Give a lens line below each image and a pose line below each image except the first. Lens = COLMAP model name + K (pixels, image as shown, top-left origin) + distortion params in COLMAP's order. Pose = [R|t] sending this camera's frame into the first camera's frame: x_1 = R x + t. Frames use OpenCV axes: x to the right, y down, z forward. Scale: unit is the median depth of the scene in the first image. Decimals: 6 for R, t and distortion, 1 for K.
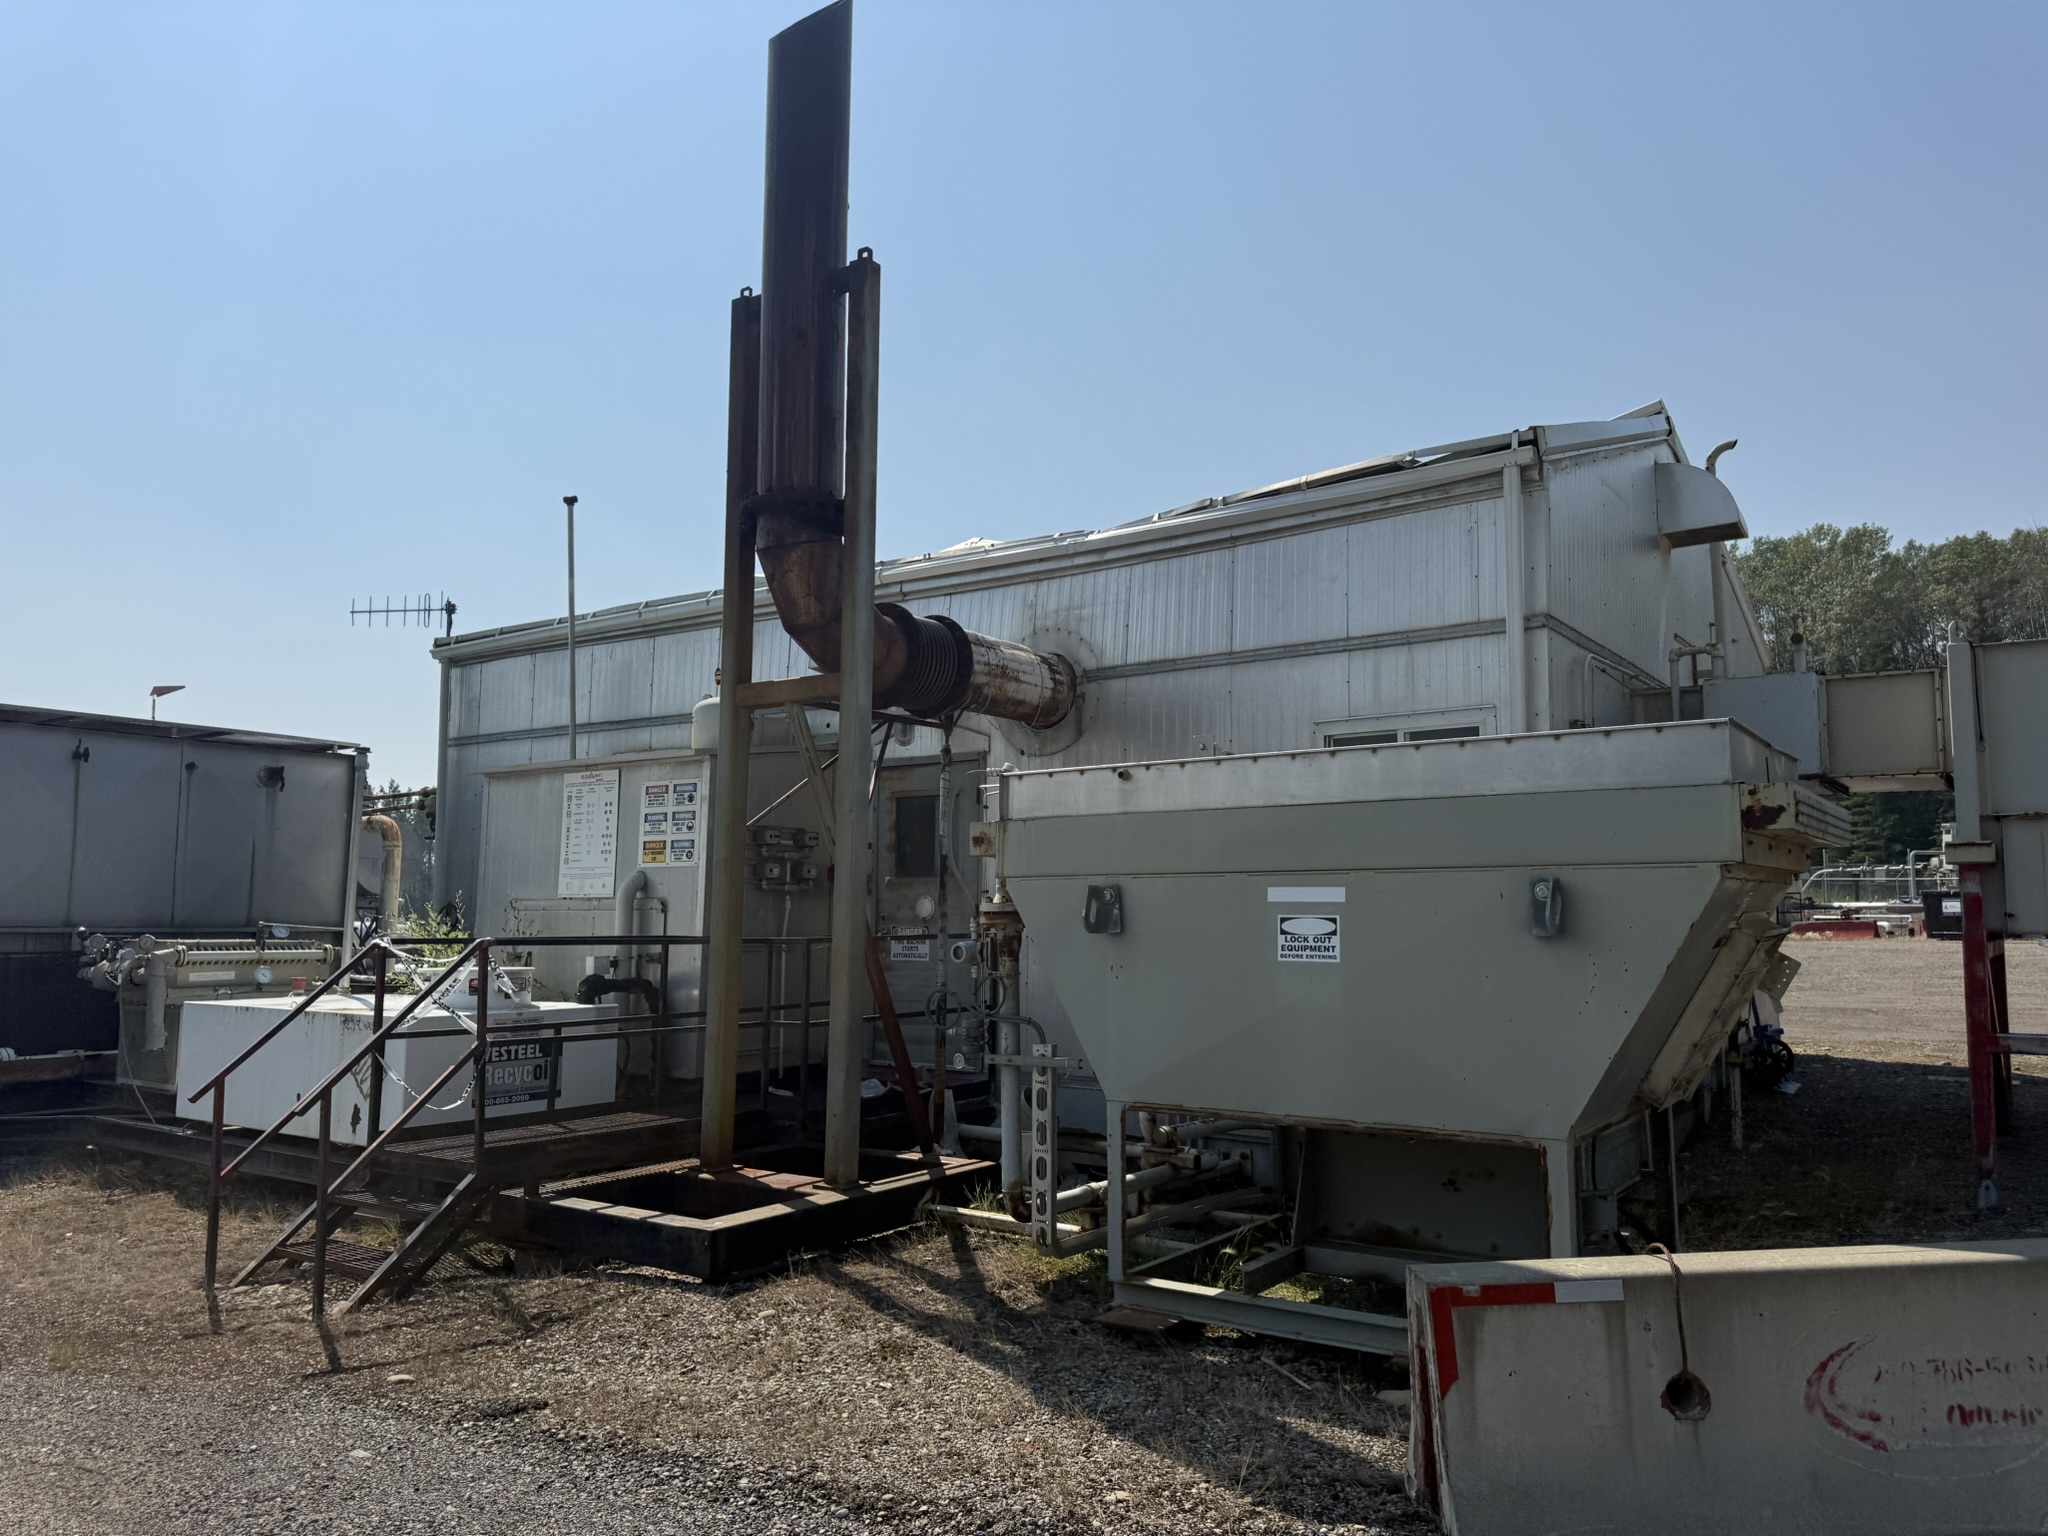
lens RADIAL K [[1411.0, 0, 1035.5], [0, 1411.0, 781.6], [0, 0, 1]] dist [0.136279, -0.167554]
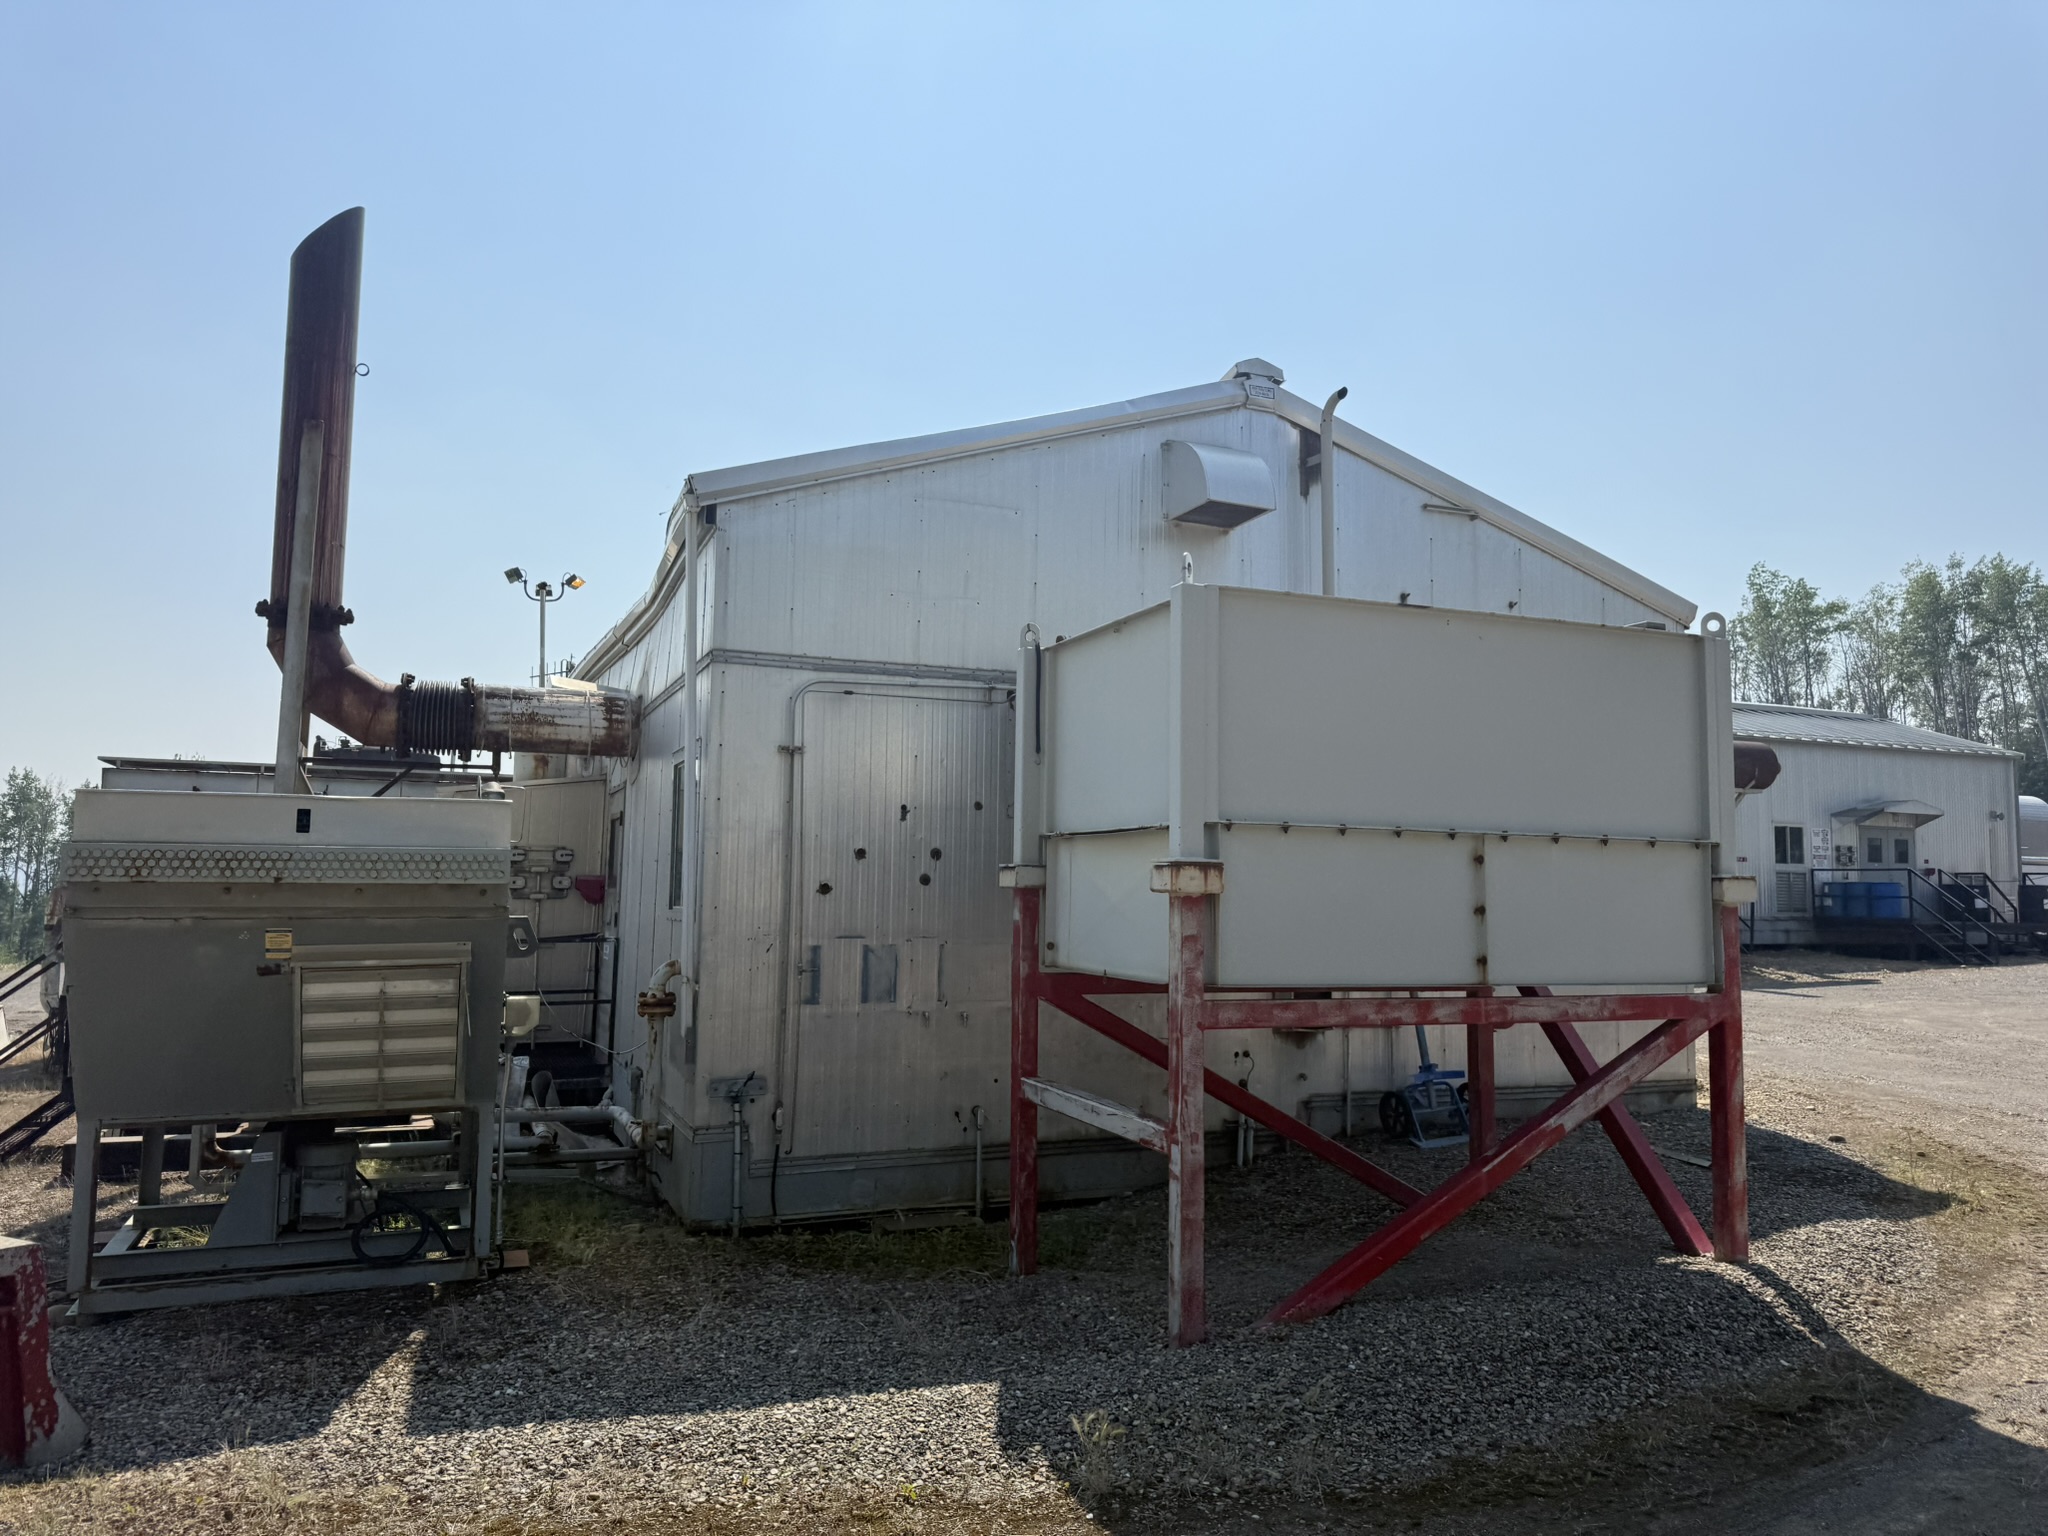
lens RADIAL K [[1418.3, 0, 1028.2], [0, 1418.3, 752.2], [0, 0, 1]] dist [0.117259, -0.159996]
pose [[0.842925, -0.042602, -0.536341, 0.966857], [0.039418, 0.999071, -0.017405, -0.012075], [0.536585, -0.006470, 0.843822, 0.206437]]
